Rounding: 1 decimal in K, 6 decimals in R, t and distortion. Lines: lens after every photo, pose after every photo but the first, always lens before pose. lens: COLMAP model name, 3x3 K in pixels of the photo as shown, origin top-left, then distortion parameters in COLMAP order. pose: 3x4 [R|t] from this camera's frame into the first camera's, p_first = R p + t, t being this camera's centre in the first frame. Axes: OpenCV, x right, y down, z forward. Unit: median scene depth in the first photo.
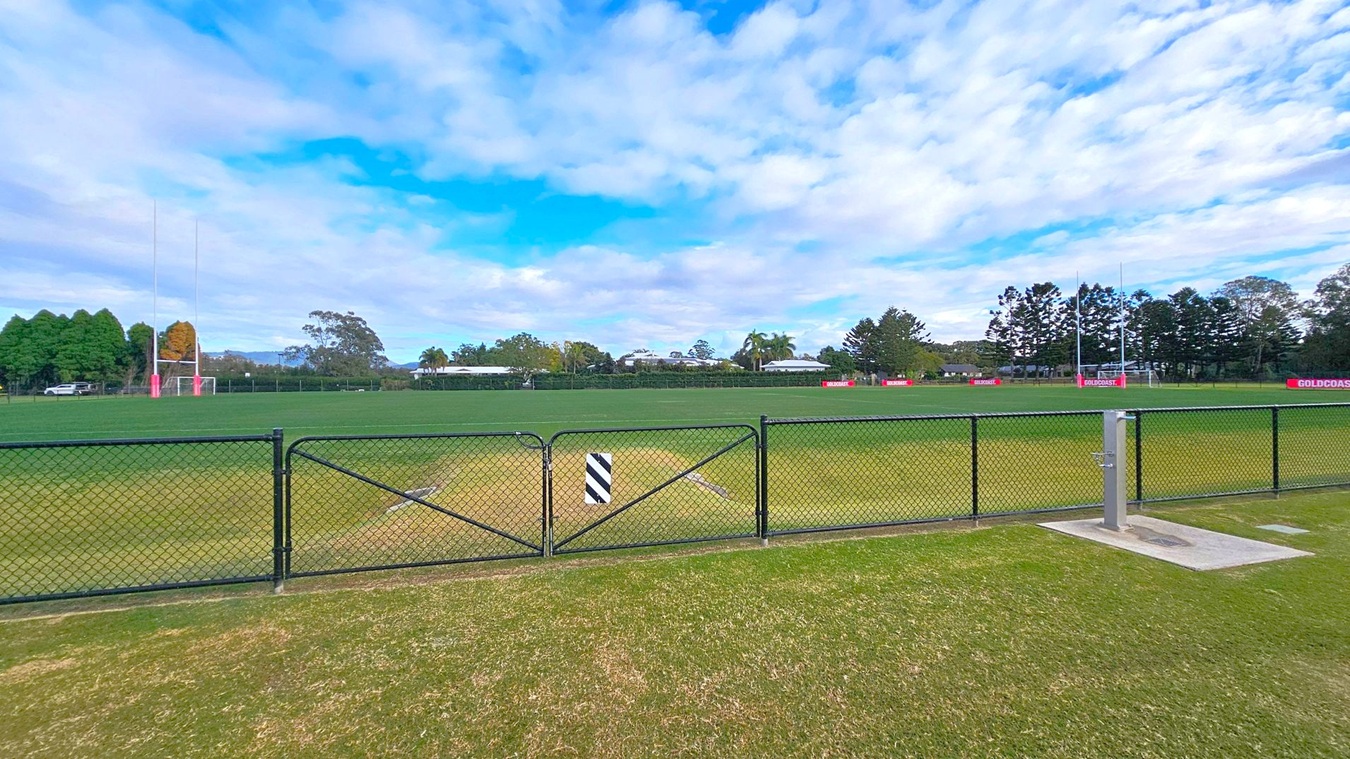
lens RADIAL K [[547.6, 0, 675.0], [0, 547.6, 379.5], [0, 0, 1]] dist [0.000164, -0.004491]
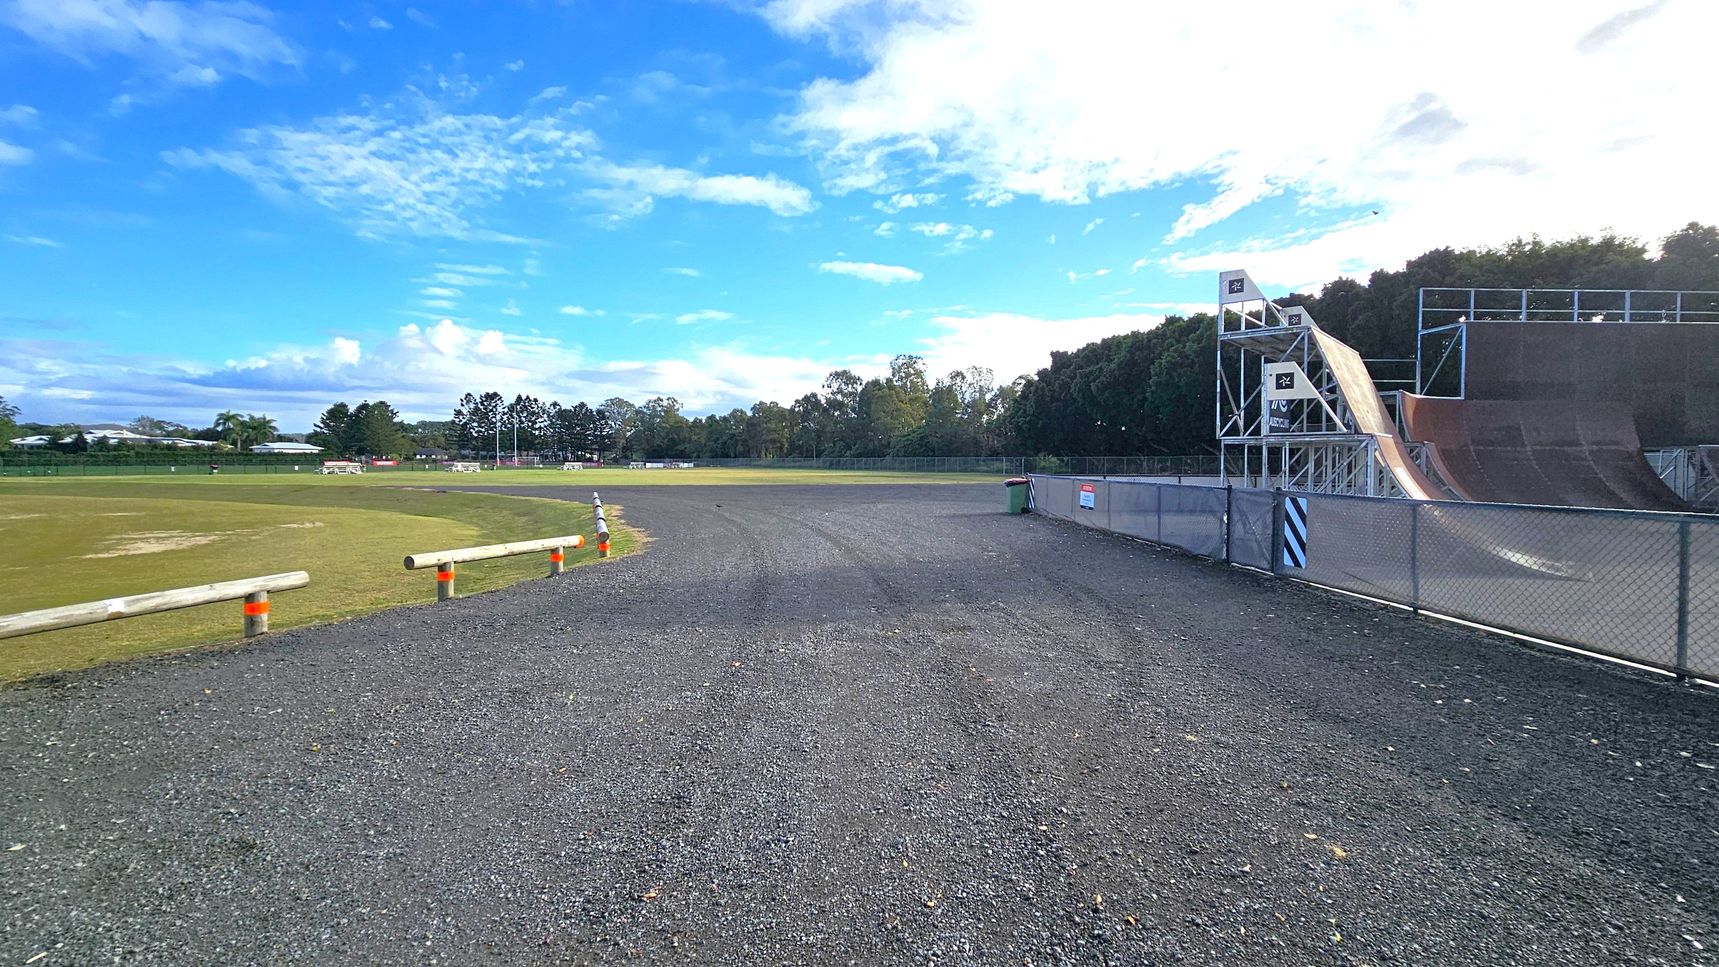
lens RADIAL K [[705.1, 0, 833.3], [0, 705.1, 477.4], [0, 0, 1]] dist [-0.001428, -0.000054]
pose [[0.528599, -0.009506, 0.848819, -0.394348], [-0.009770, 0.999803, 0.017281, 0.000890], [-0.848816, -0.017428, 0.528402, -0.692502]]
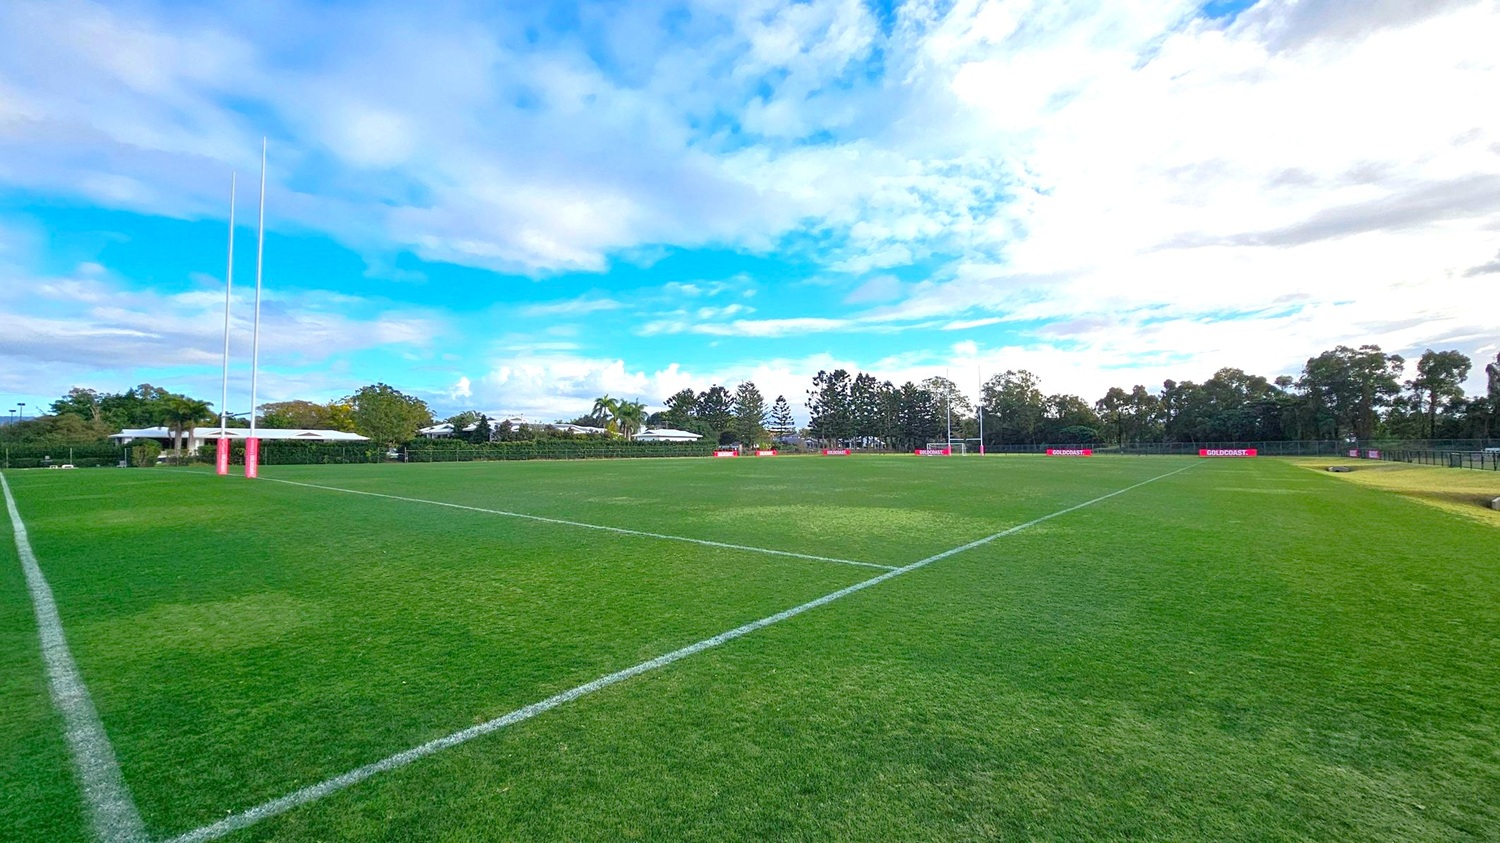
lens RADIAL K [[608.5, 0, 750.0], [0, 608.5, 421.5], [0, 0, 1]] dist [0.000164, -0.004491]
pose [[0.804730, 0.030973, 0.592833, -0.269927], [-0.002402, 0.998800, -0.048922, 0.002456], [-0.593636, 0.037945, 0.803838, 0.050818]]
